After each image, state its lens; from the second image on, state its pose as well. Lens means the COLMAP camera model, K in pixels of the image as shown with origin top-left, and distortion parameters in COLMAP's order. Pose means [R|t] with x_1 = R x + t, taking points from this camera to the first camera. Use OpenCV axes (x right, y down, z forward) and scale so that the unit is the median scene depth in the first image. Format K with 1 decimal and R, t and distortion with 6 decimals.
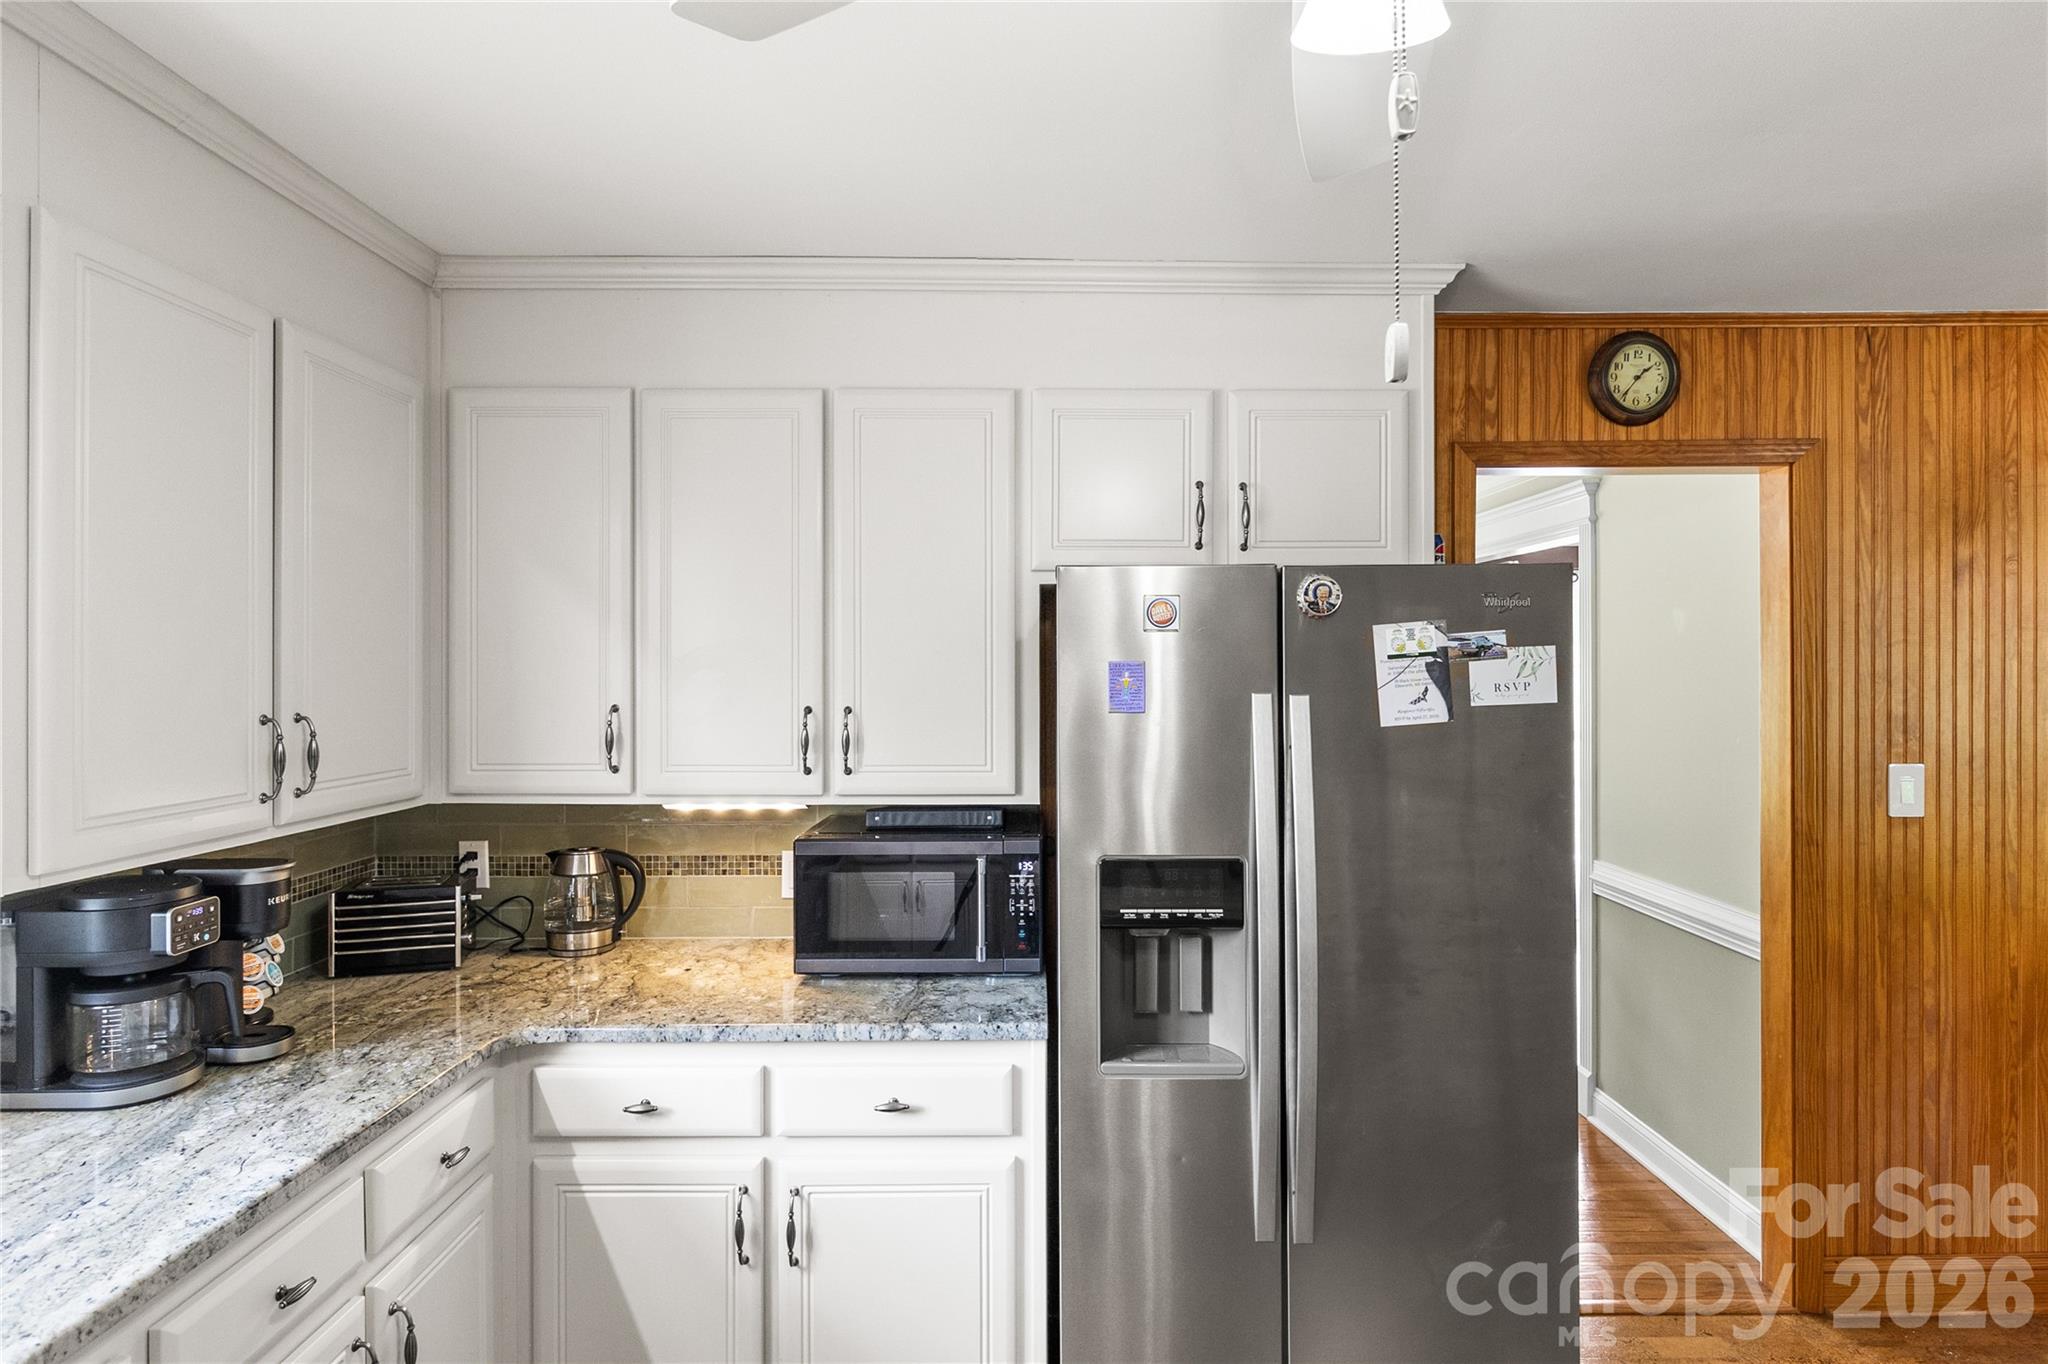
lens RADIAL K [[1068.1, 0, 1031.8], [0, 1068.1, 661.6], [0, 0, 1]] dist [-0.005119, -0.000613]
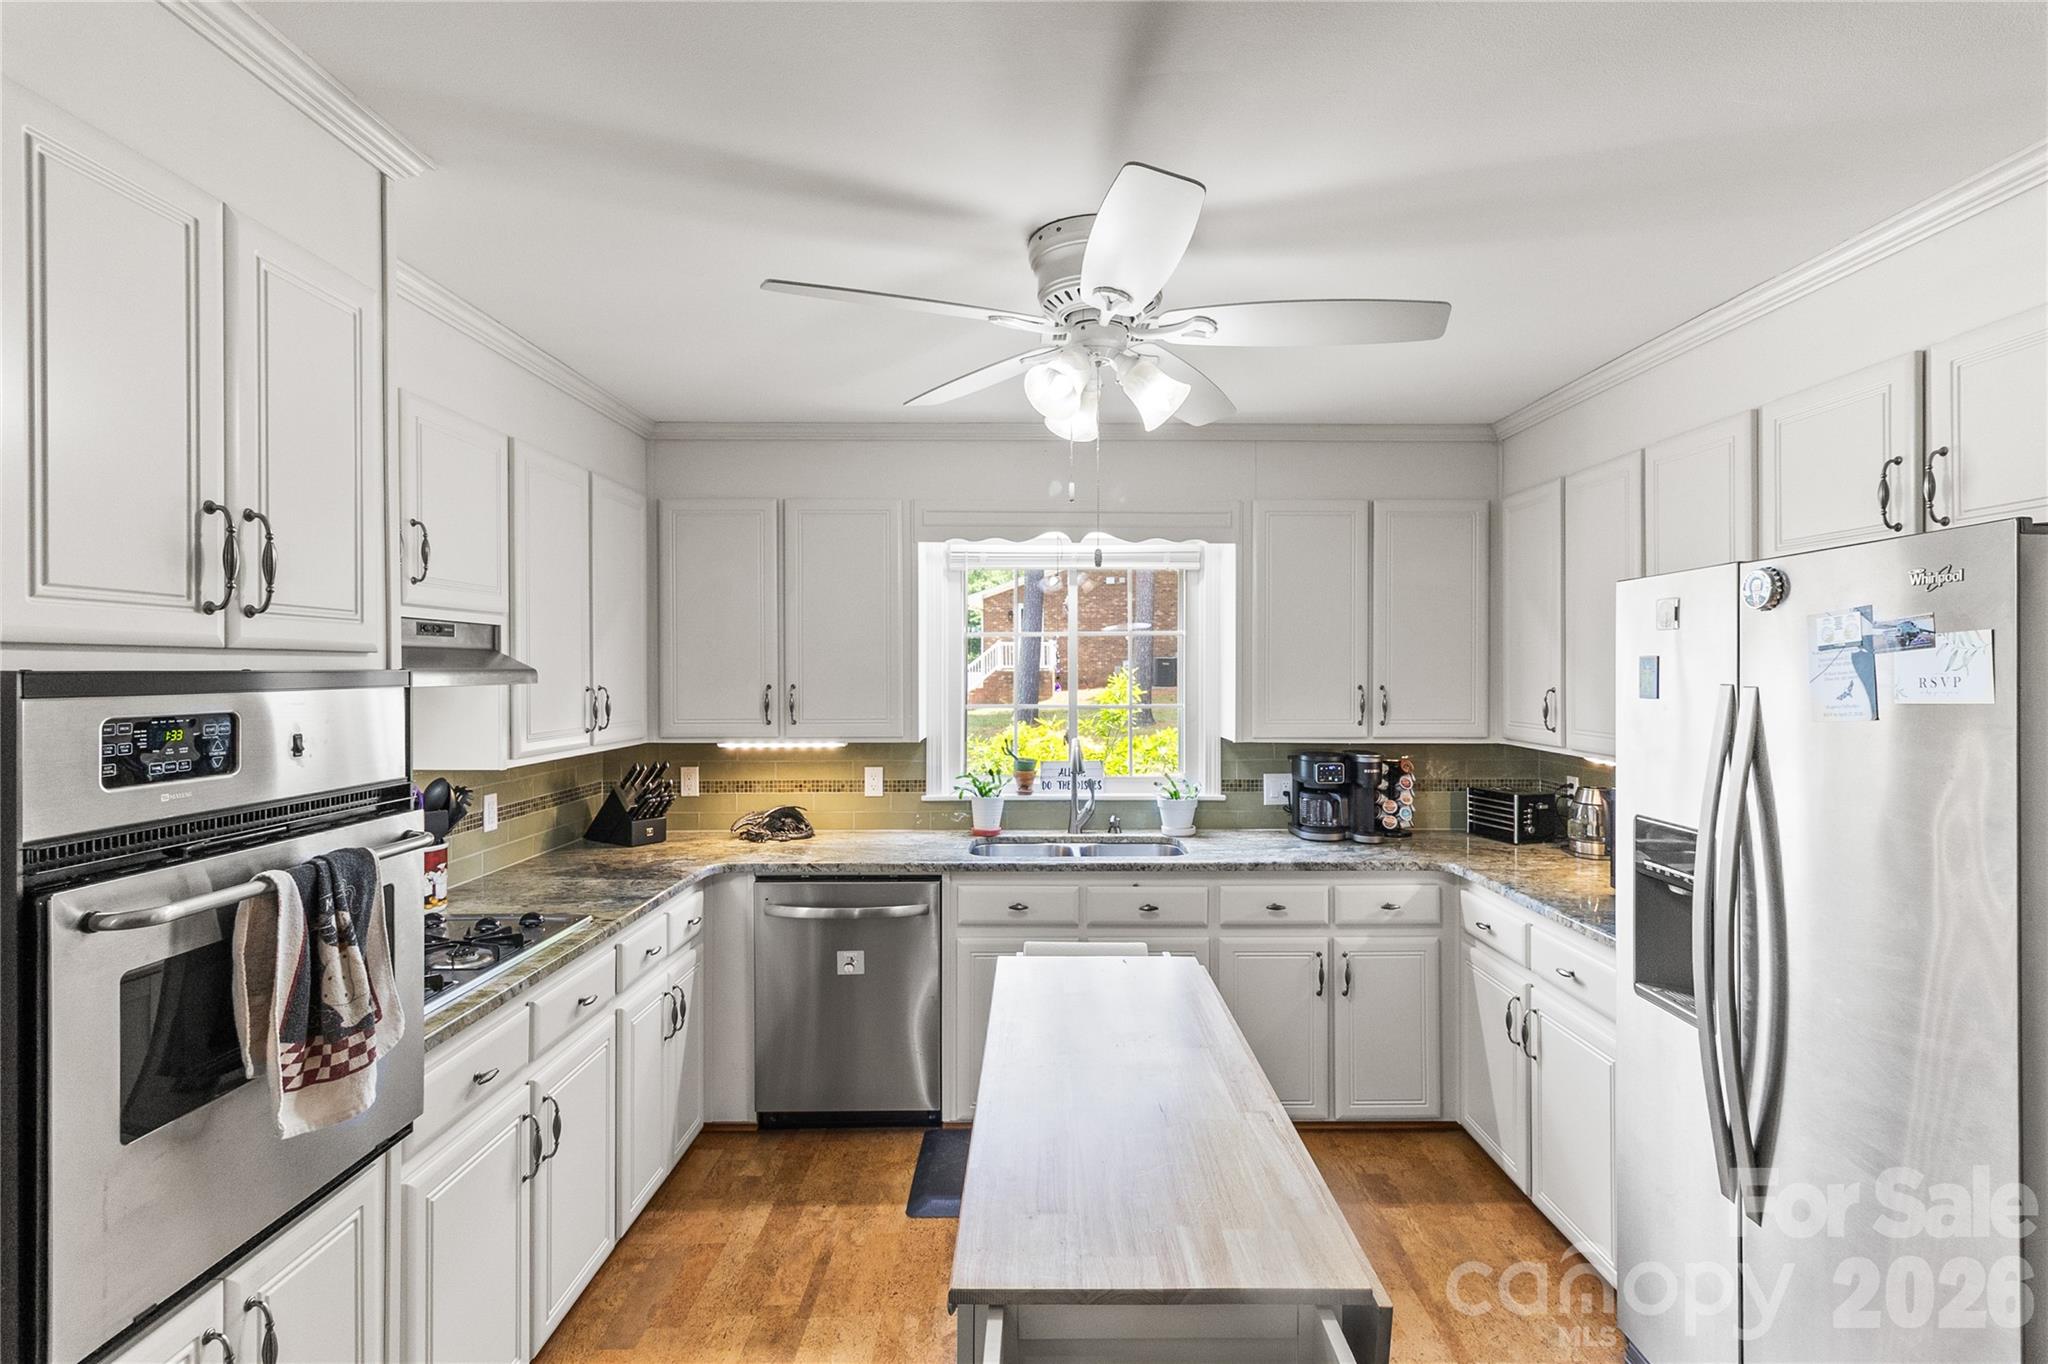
lens RADIAL K [[961.0, 0, 1040.2], [0, 961.0, 670.0], [0, 0, 1]] dist [0.001371, 0.001327]
pose [[0.002245, 0.002937, -0.999993, 0.854971], [0.005686, 0.999979, 0.002950, 0.006064], [0.999981, -0.005693, 0.002228, 0.227249]]
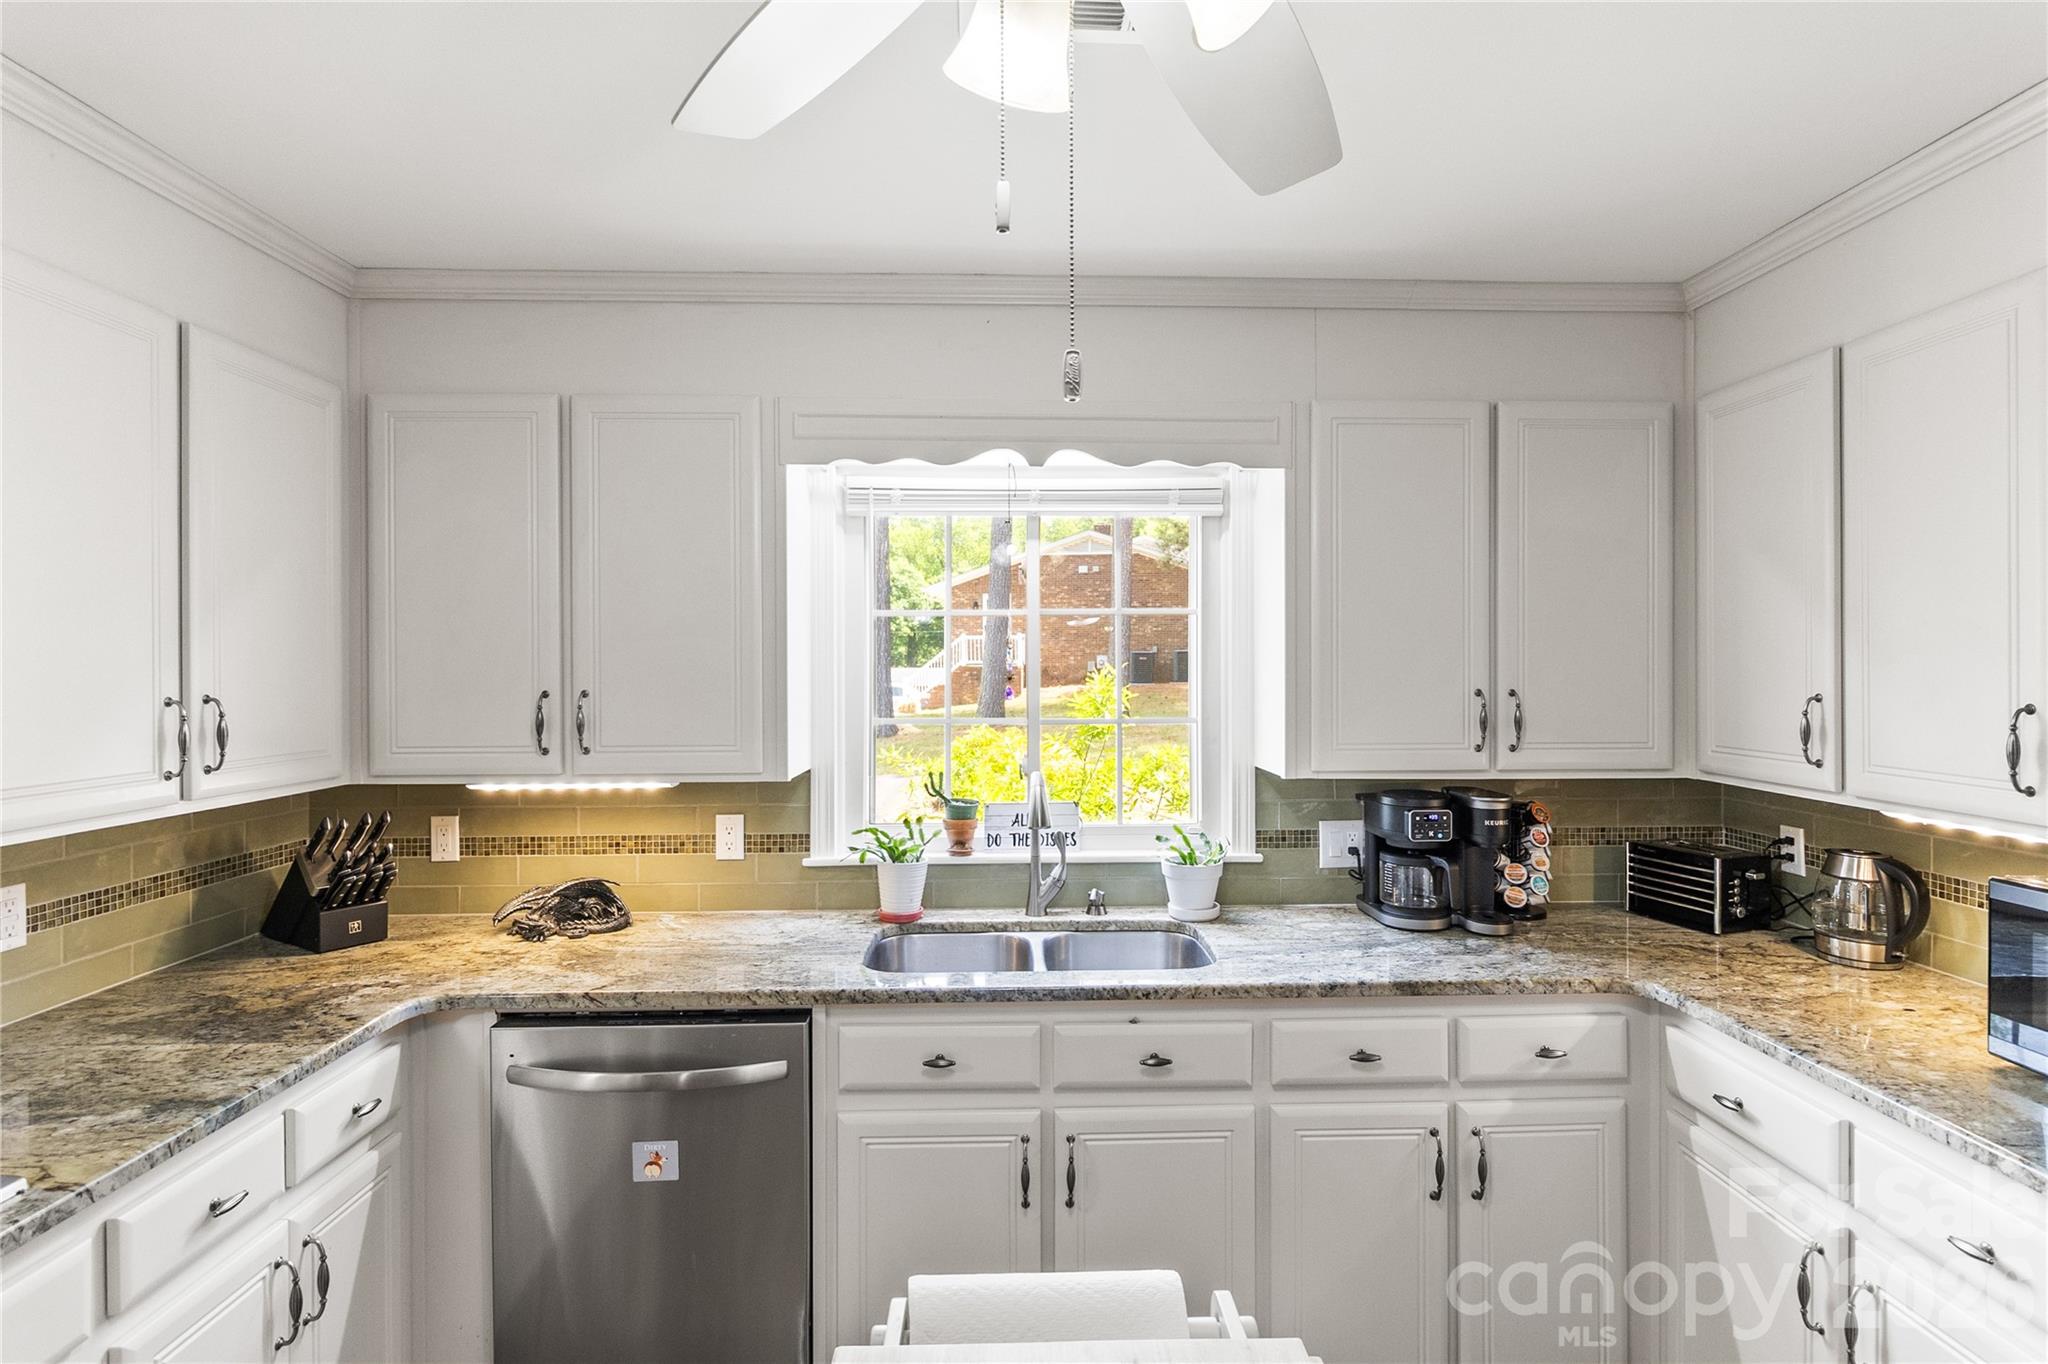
lens RADIAL K [[999.8, 0, 1038.3], [0, 999.8, 661.6], [0, 0, 1]] dist [-0.004269, -0.000991]
pose [[0.030788, -0.000669, -0.999526, 0.397076], [0.007498, 0.999972, -0.000438, 0.006489], [0.999498, -0.007481, 0.030792, 0.254673]]
